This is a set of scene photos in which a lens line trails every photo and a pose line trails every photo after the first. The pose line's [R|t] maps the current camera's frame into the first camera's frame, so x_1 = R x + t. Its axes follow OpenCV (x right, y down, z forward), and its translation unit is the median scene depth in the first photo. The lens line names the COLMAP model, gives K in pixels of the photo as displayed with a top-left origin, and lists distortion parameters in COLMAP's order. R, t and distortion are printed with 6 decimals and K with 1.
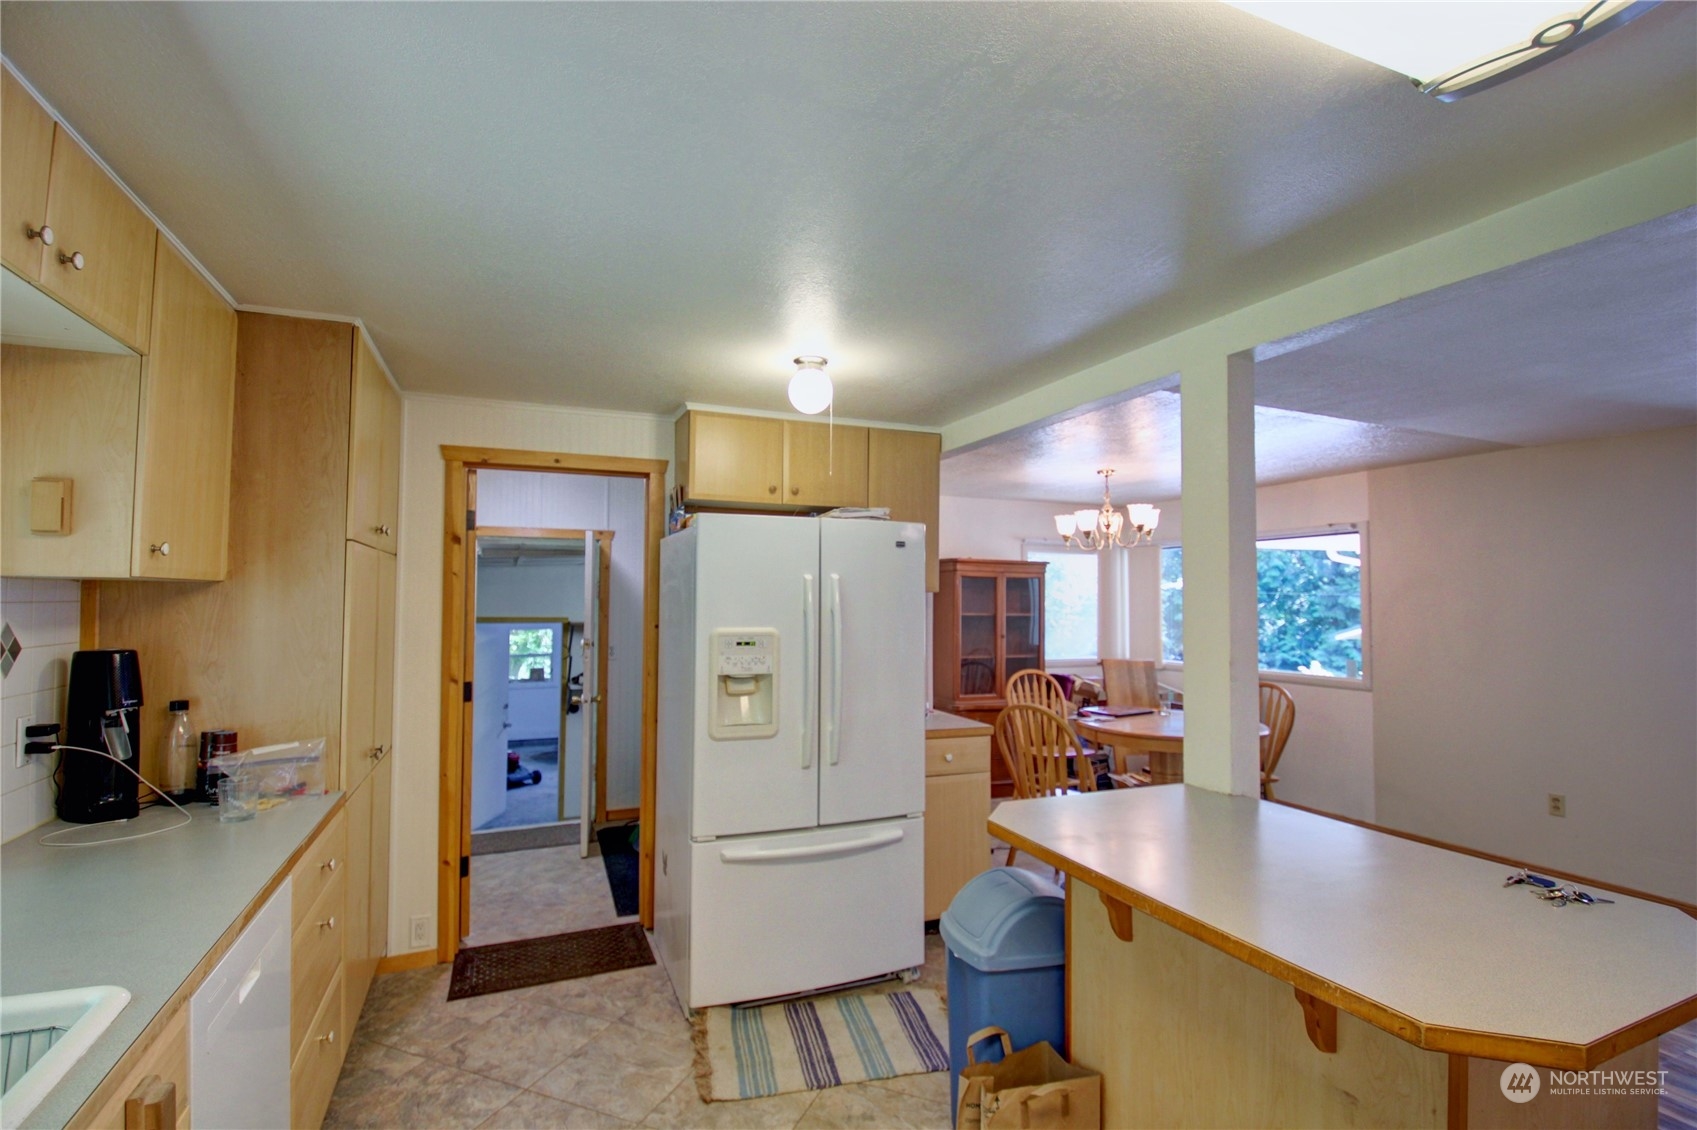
lens RADIAL K [[791.2, 0, 840.6], [0, 791.2, 572.5], [0, 0, 1]] dist [0.002149, -0.016830]
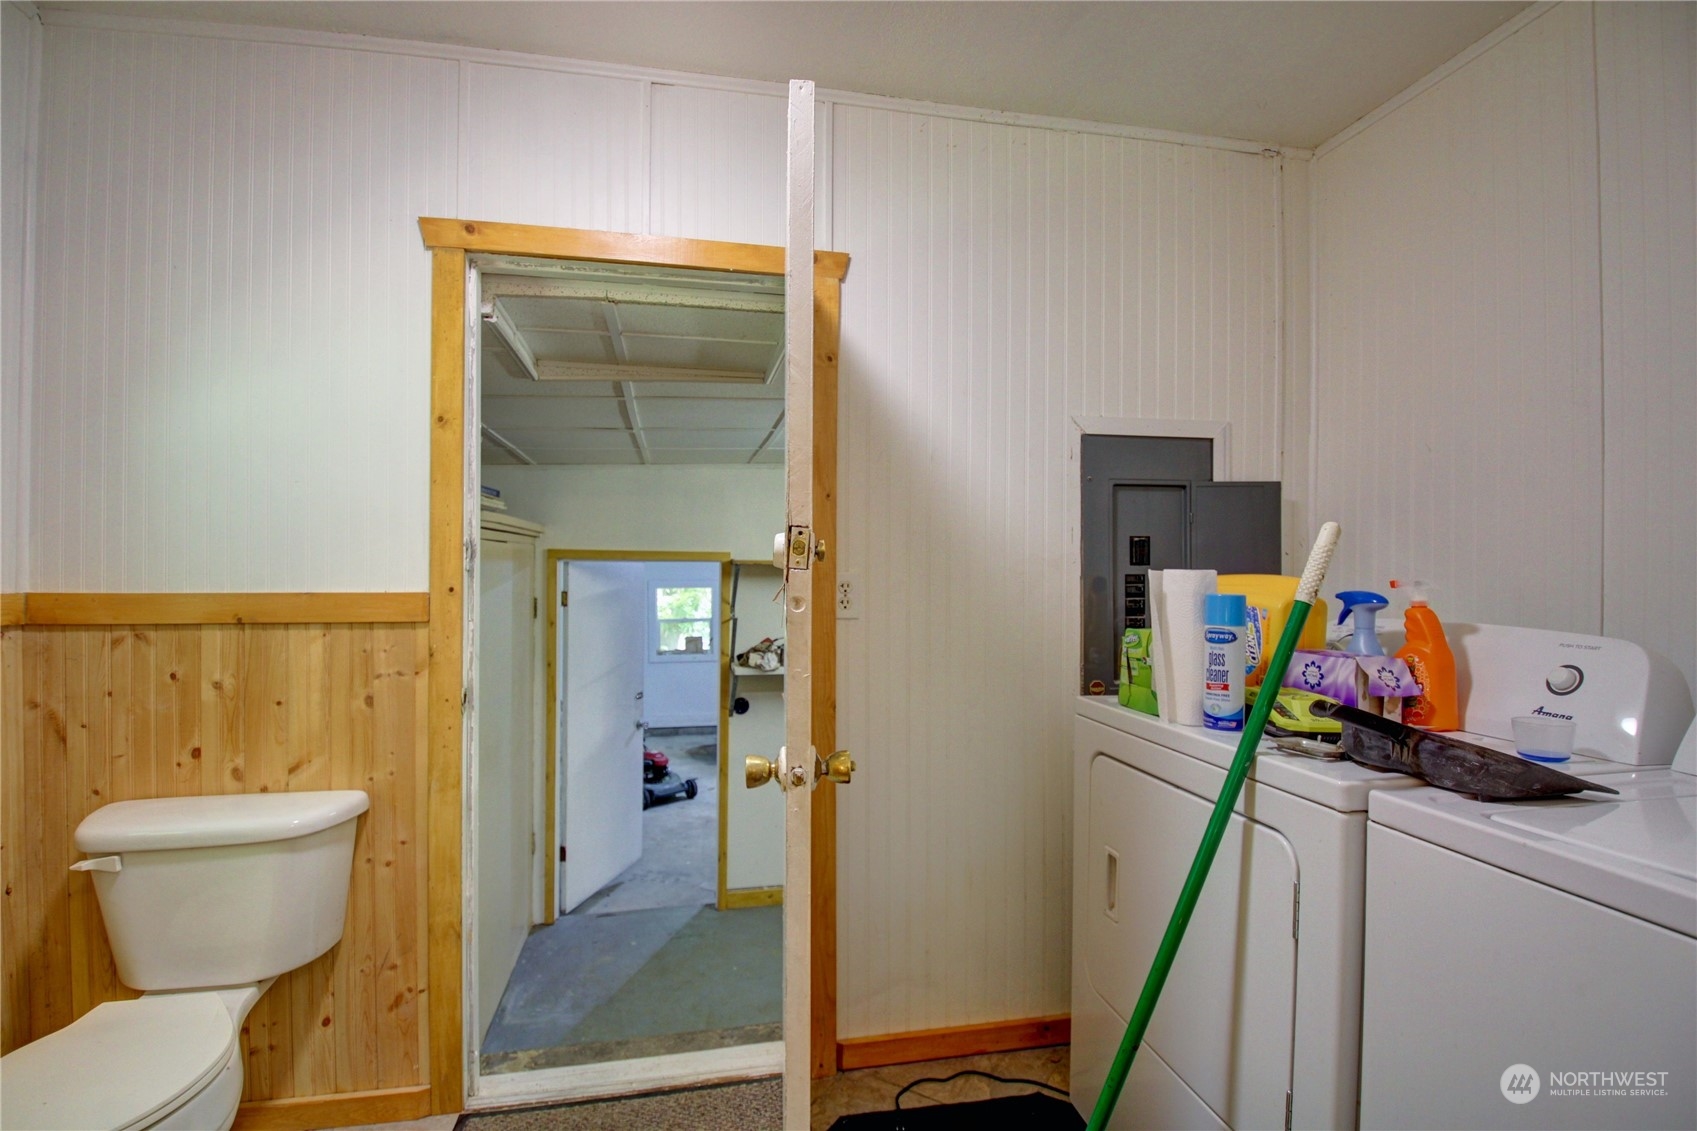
lens RADIAL K [[786.0, 0, 847.1], [0, 786.0, 570.4], [0, 0, 1]] dist [-0.011567, -0.002376]
pose [[0.983028, -0.001329, -0.183452, -0.113570], [0.007334, 0.999459, 0.032058, 0.039123], [0.183310, -0.032859, 0.982506, 0.331676]]
